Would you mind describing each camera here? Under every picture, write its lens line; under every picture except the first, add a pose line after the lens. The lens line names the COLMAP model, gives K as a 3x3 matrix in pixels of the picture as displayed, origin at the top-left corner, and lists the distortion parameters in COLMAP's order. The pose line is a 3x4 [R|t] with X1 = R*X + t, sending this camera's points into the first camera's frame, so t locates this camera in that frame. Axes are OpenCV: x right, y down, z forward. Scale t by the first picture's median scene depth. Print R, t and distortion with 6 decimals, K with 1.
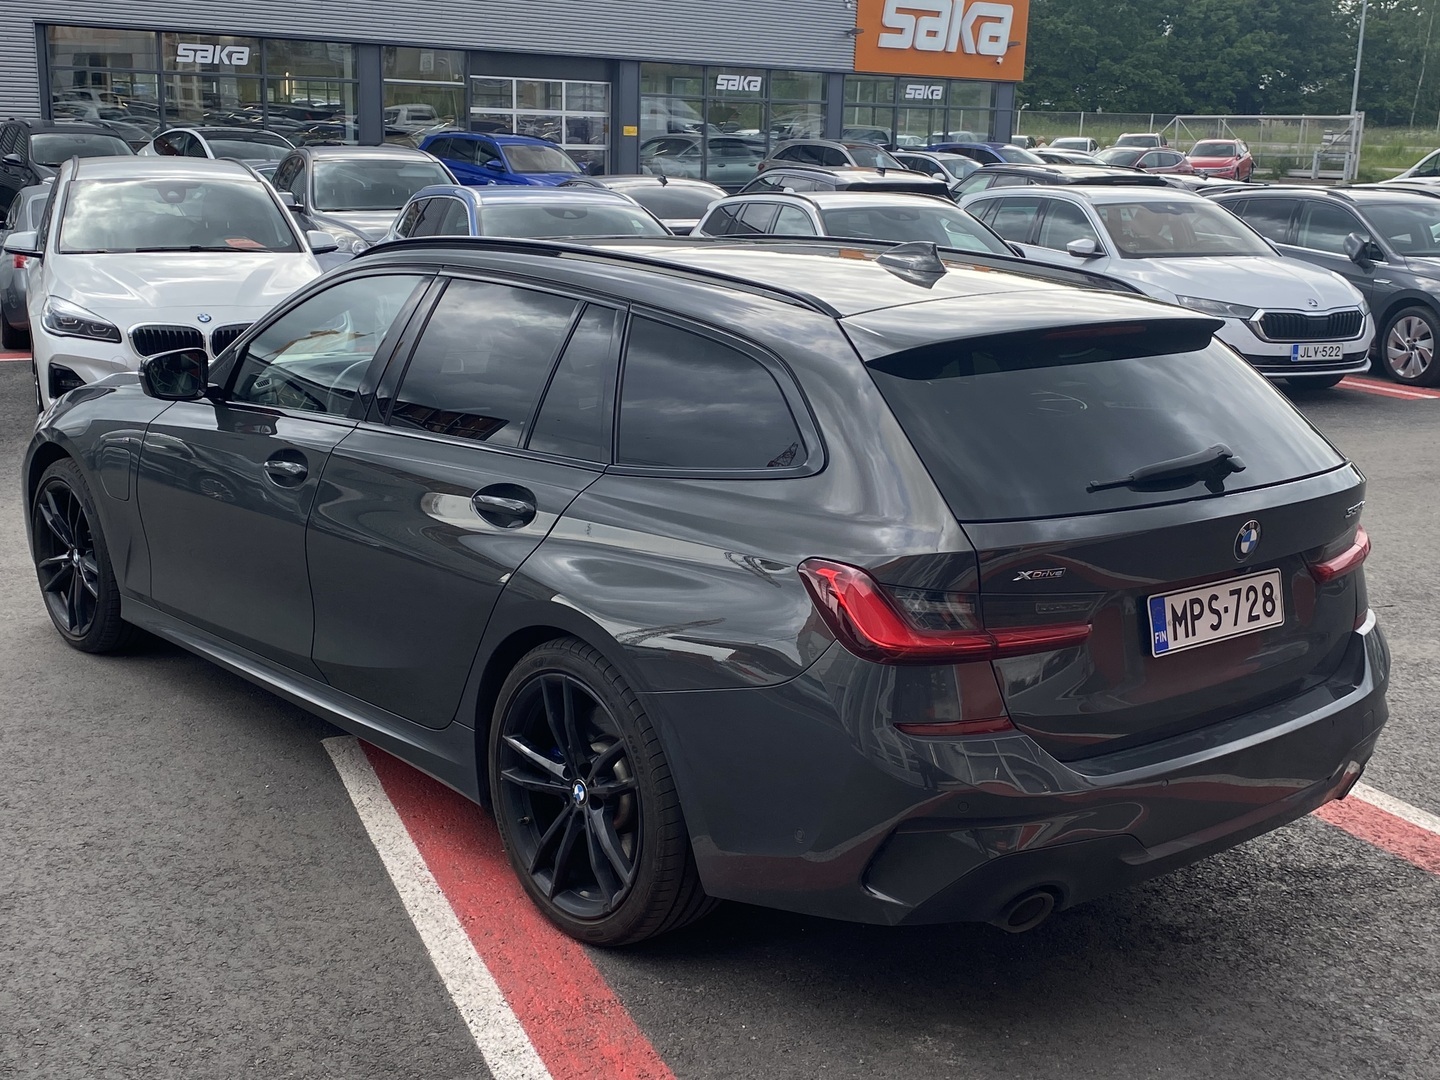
lens RADIAL K [[1696.5, 0, 740.3], [0, 1696.5, 538.2], [0, 0, 1]] dist [0.240054, -0.703093]
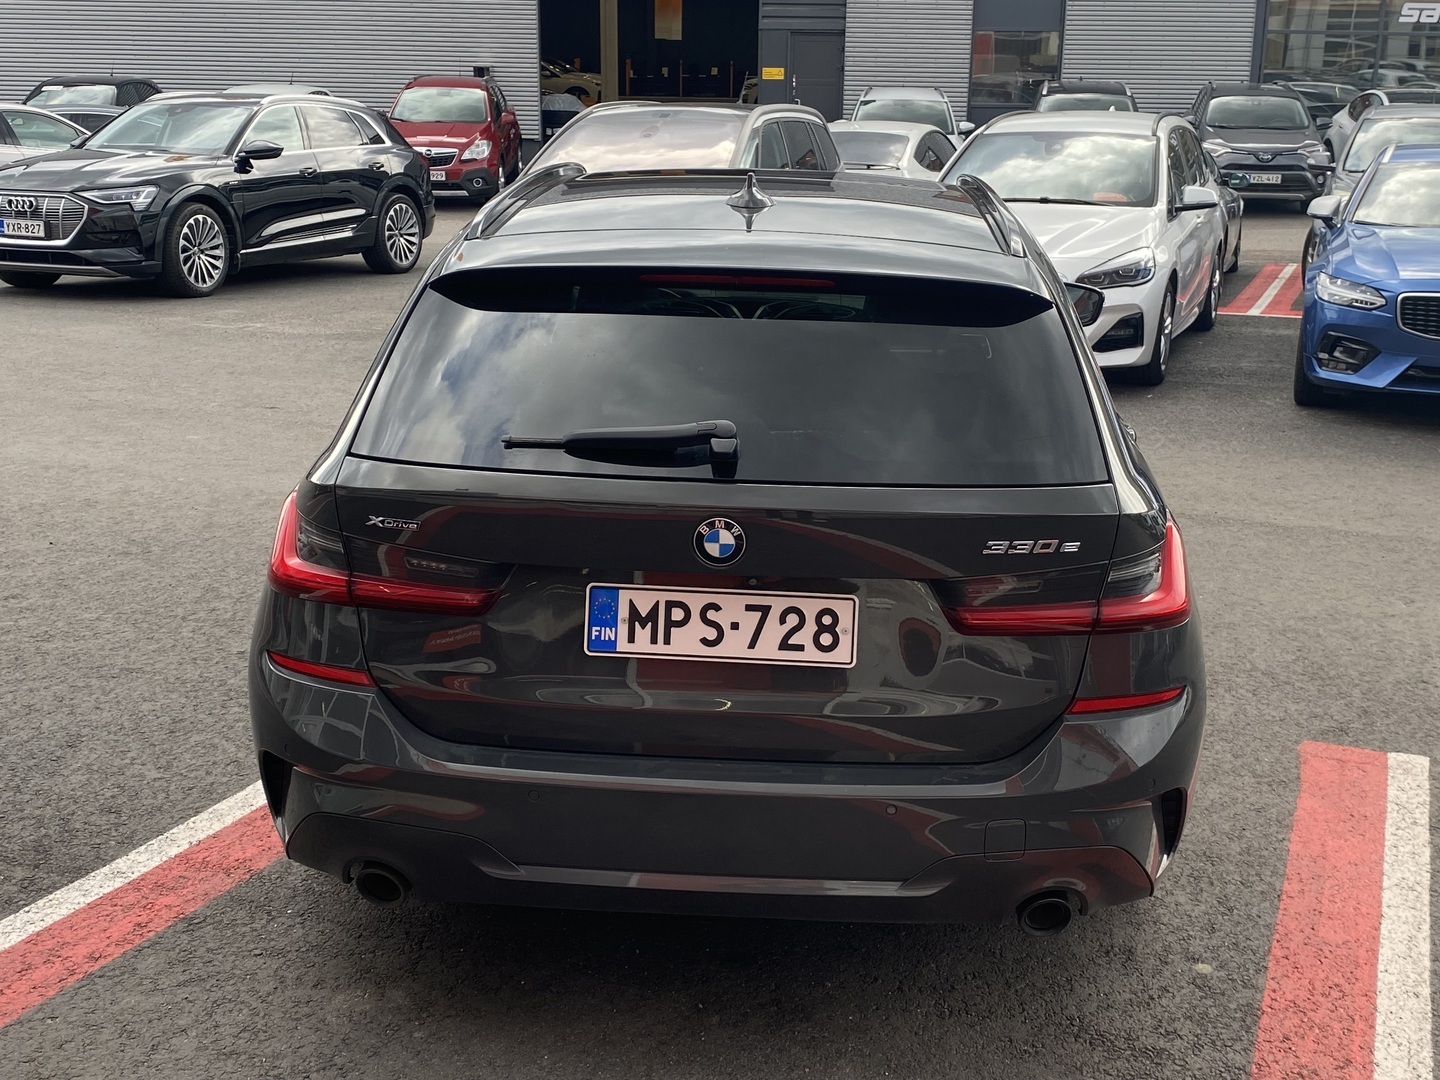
lens RADIAL K [[1696.5, 0, 740.3], [0, 1696.5, 538.2], [0, 0, 1]] dist [0.240054, -0.703093]
pose [[0.726507, 0.168314, -0.666226, 0.823147], [-0.157249, 0.984533, 0.077254, -0.063066], [0.668924, 0.048637, 0.741738, 0.402845]]
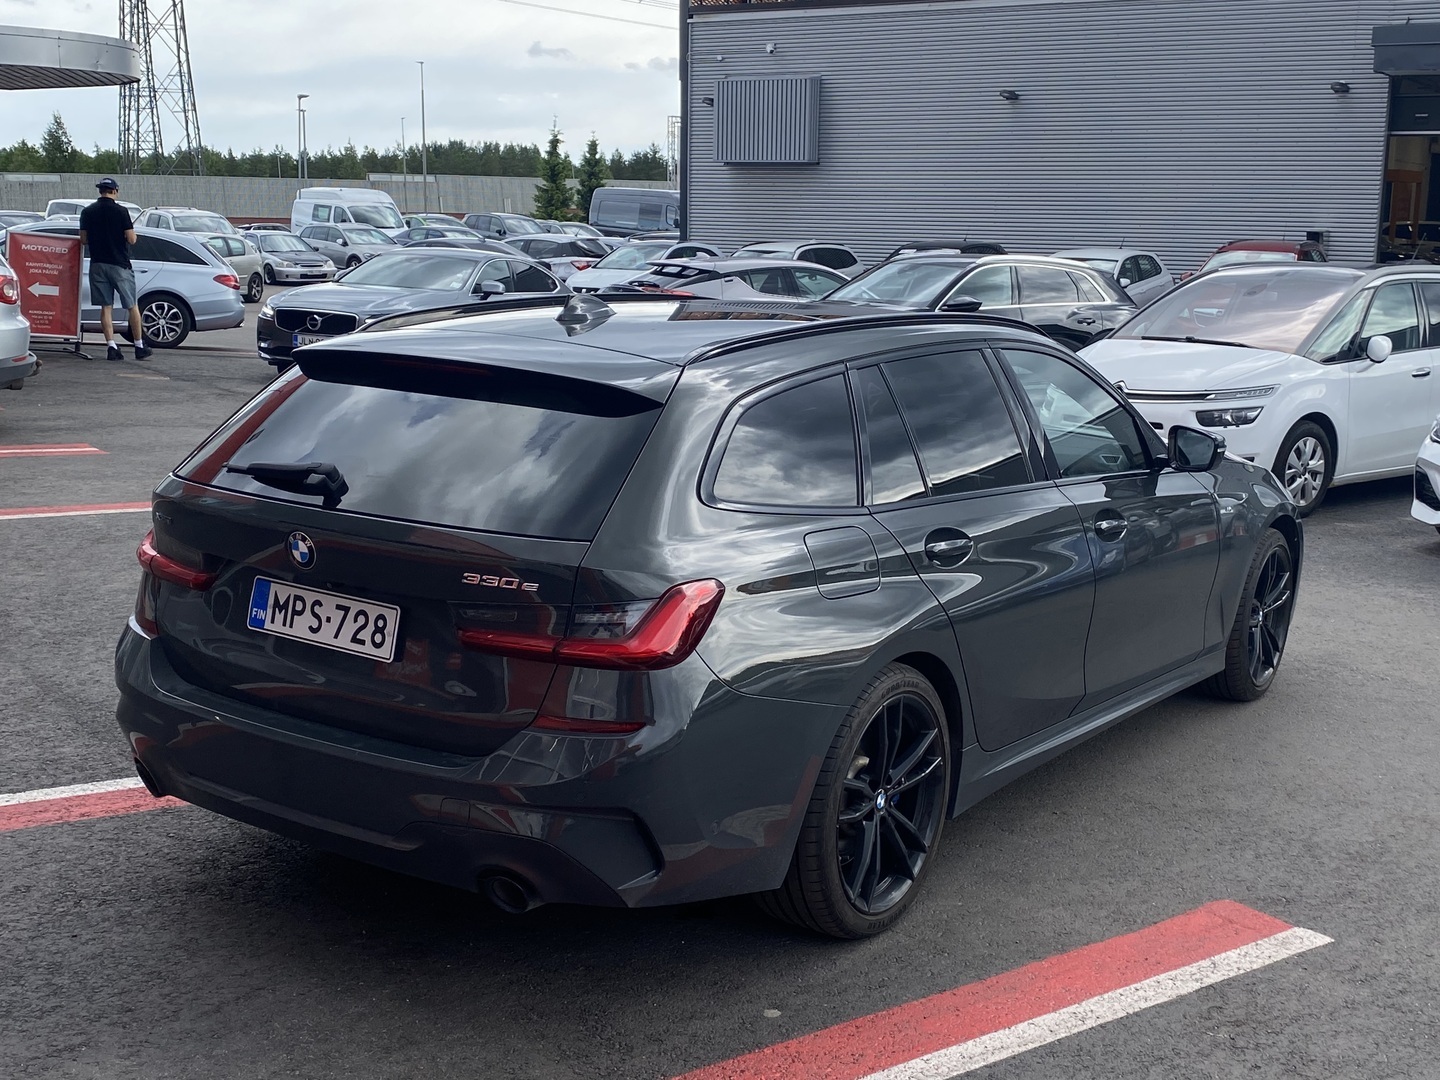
lens RADIAL K [[1696.5, 0, 740.3], [0, 1696.5, 538.2], [0, 0, 1]] dist [0.240054, -0.703093]
pose [[0.257434, 0.157936, -0.953302, 1.373968], [-0.238119, 0.966498, 0.095820, -0.172941], [0.936497, 0.202332, 0.286417, 0.931397]]
